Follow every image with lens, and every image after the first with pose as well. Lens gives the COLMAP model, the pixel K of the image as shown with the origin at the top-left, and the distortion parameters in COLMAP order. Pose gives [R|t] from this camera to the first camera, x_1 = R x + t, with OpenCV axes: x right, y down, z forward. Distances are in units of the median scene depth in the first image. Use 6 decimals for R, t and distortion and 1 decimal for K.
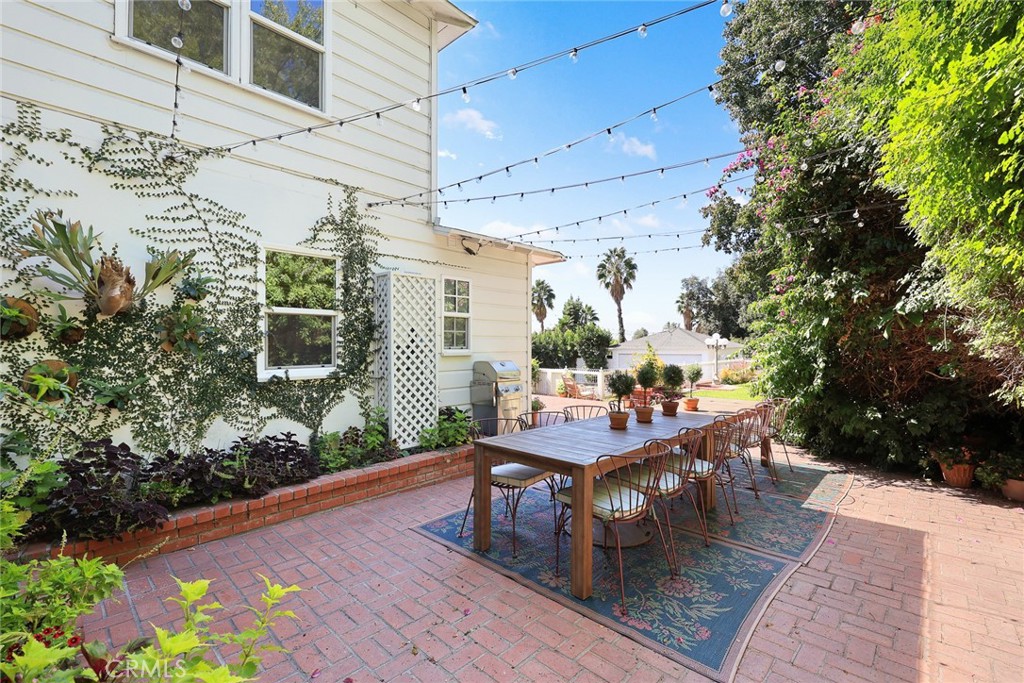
lens RADIAL K [[443.9, 0, 512.0], [0, 443.9, 341.5], [0, 0, 1]] dist [-0.000518, -0.000019]
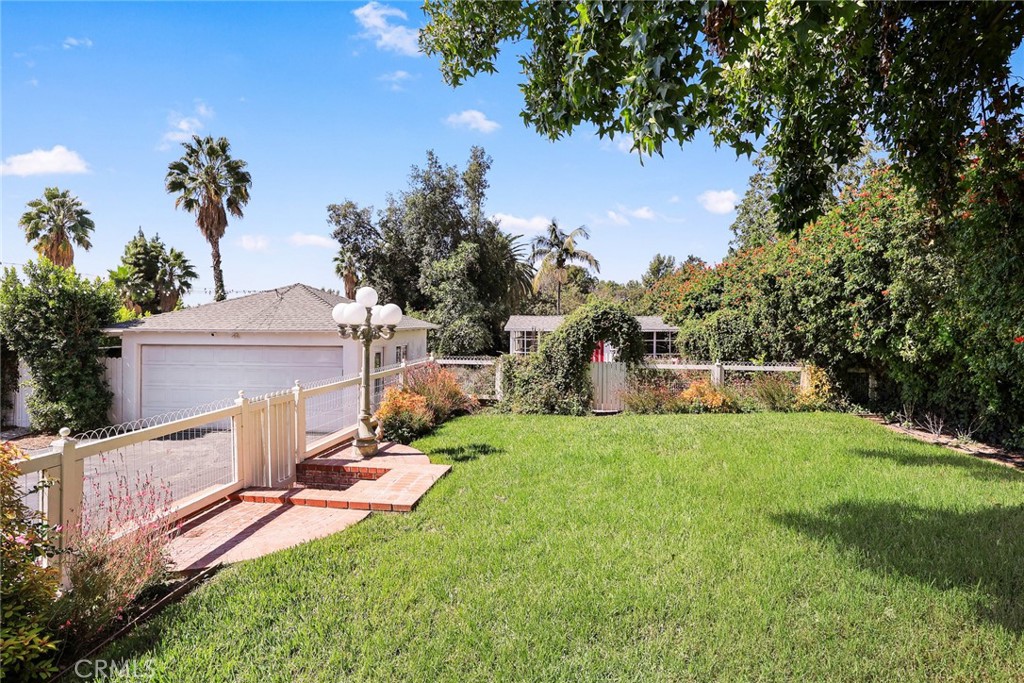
lens RADIAL K [[555.4, 0, 512.0], [0, 555.4, 341.5], [0, 0, 1]] dist [0.000276, 0.000100]
pose [[0.797267, -0.012462, 0.603498, 0.120978], [-0.014086, 0.999131, 0.039240, 0.001184], [-0.603462, -0.039786, 0.796399, 0.249657]]
